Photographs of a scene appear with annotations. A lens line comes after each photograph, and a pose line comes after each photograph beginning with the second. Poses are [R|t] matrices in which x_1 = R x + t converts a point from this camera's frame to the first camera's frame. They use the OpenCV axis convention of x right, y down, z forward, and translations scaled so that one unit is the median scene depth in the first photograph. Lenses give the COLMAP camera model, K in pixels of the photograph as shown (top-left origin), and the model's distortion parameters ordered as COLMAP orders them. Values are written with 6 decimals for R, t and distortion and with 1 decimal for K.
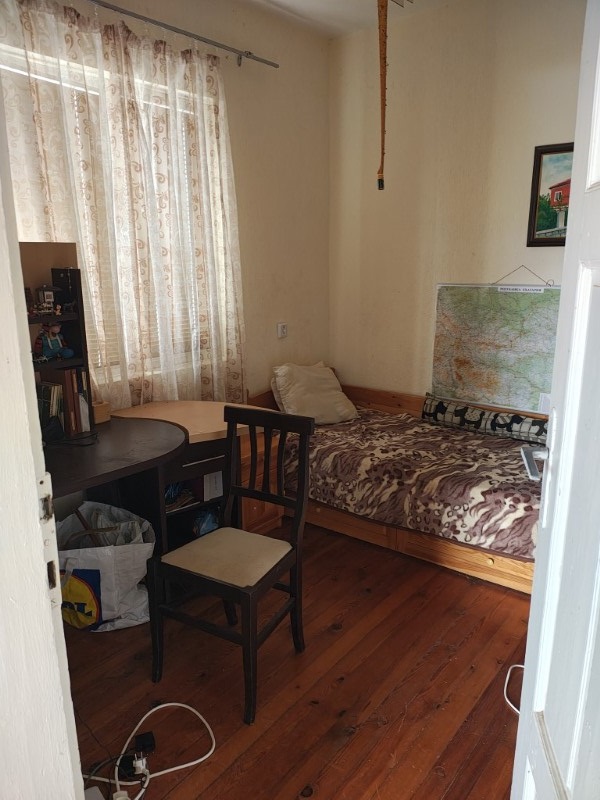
lens RADIAL K [[610.3, 0, 300.0], [0, 610.3, 400.0], [0, 0, 1]] dist [0.056074, -0.092914]
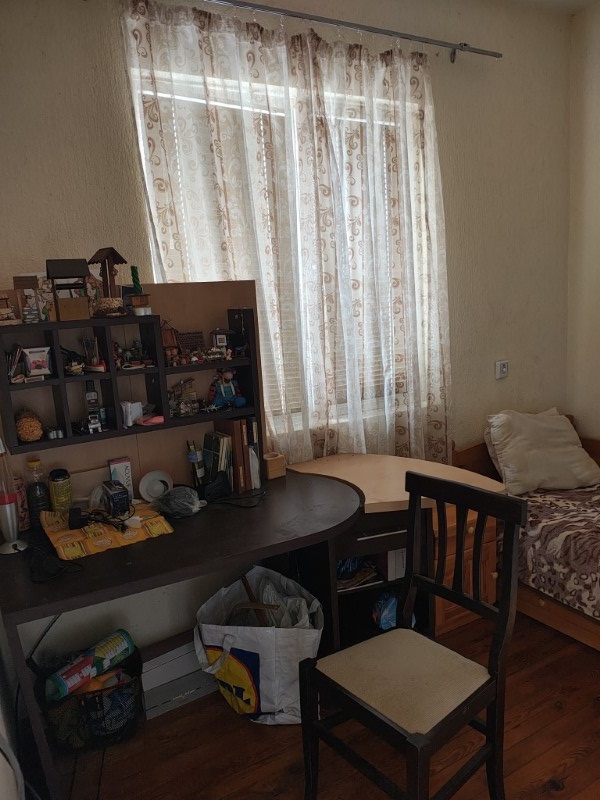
lens RADIAL K [[582.7, 0, 300.0], [0, 582.7, 400.0], [0, 0, 1]] dist [0.074025, -0.133091]
pose [[0.923062, 0.022141, -0.384014, 0.031627], [-0.037152, 0.998806, -0.031713, -0.047907], [0.382854, 0.043540, 0.922782, 0.210594]]
